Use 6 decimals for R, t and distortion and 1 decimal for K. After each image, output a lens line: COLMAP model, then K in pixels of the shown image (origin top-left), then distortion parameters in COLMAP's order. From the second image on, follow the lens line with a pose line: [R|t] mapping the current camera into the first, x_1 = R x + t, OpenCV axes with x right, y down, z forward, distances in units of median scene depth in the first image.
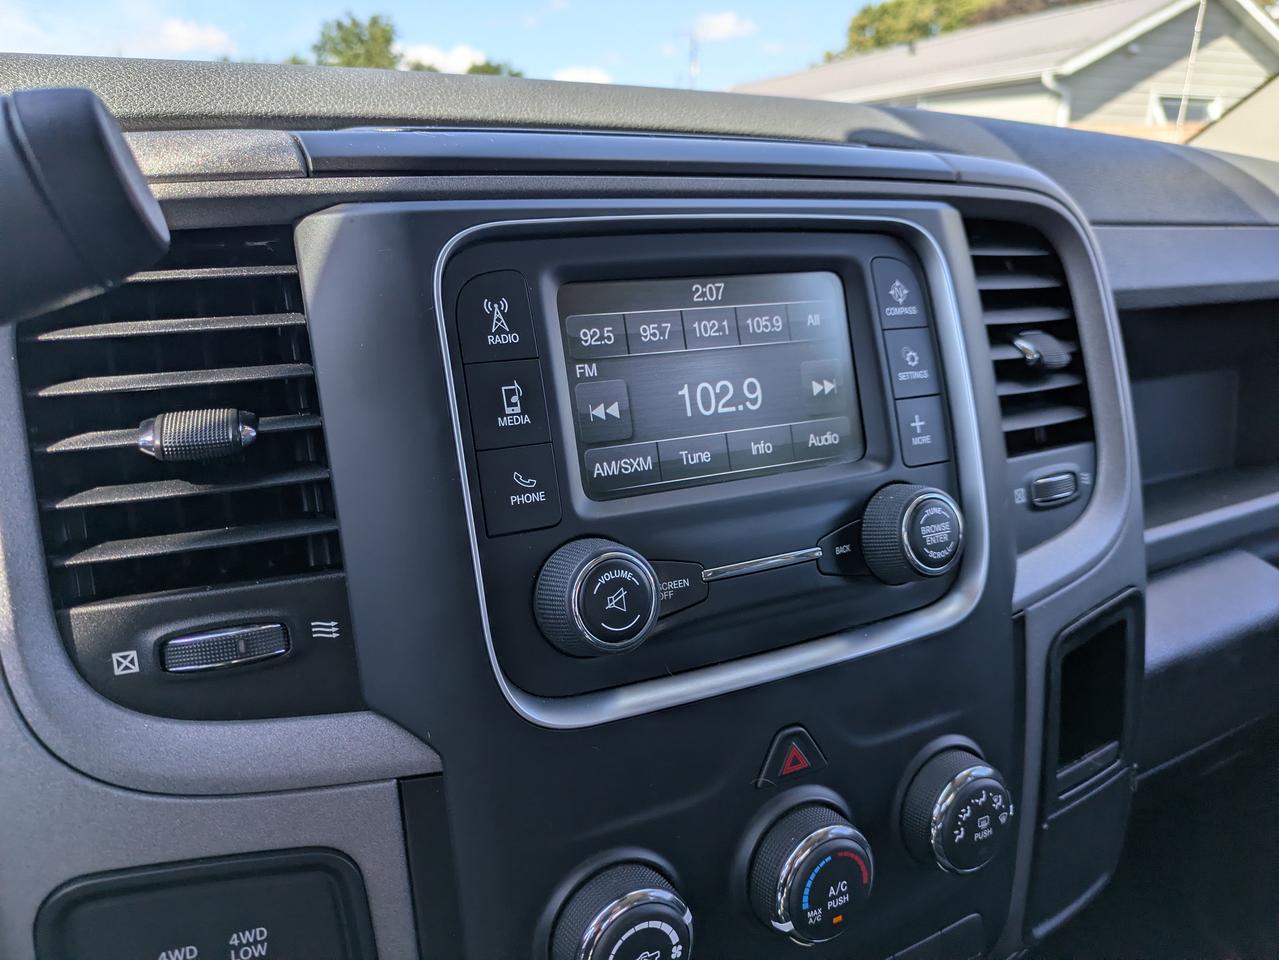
lens RADIAL K [[959.6, 0, 613.9], [0, 959.6, 483.0], [0, 0, 1]] dist [0.005655, -0.008332]
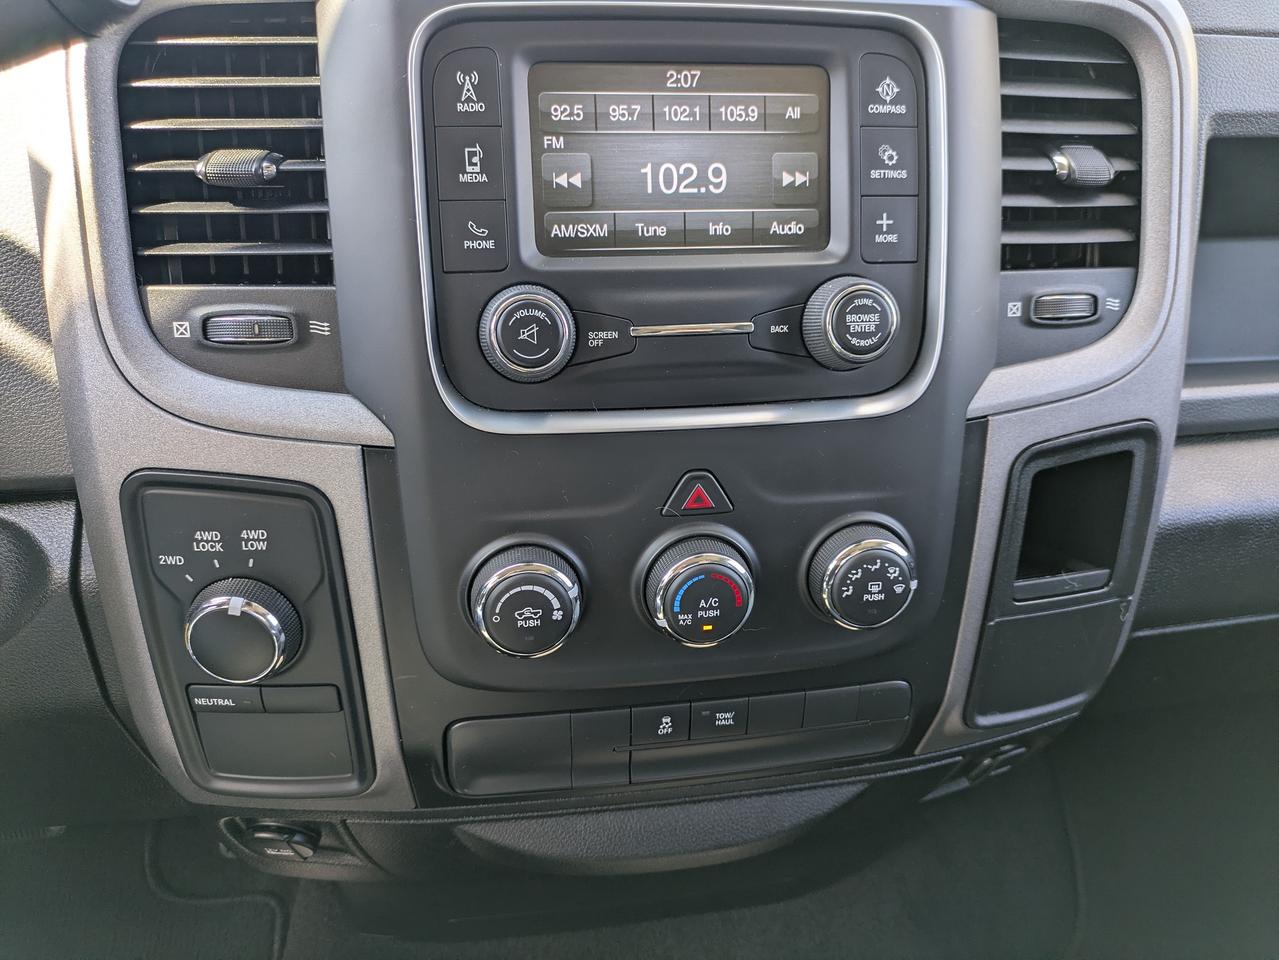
lens RADIAL K [[959.6, 0, 651.8], [0, 959.6, 489.7], [0, 0, 1]] dist [0.005655, -0.008332]
pose [[0.951073, 0.157962, -0.265533, 0.464621], [-0.107282, 0.974792, 0.195631, 0.054086], [0.289742, -0.157573, 0.944045, -0.141339]]
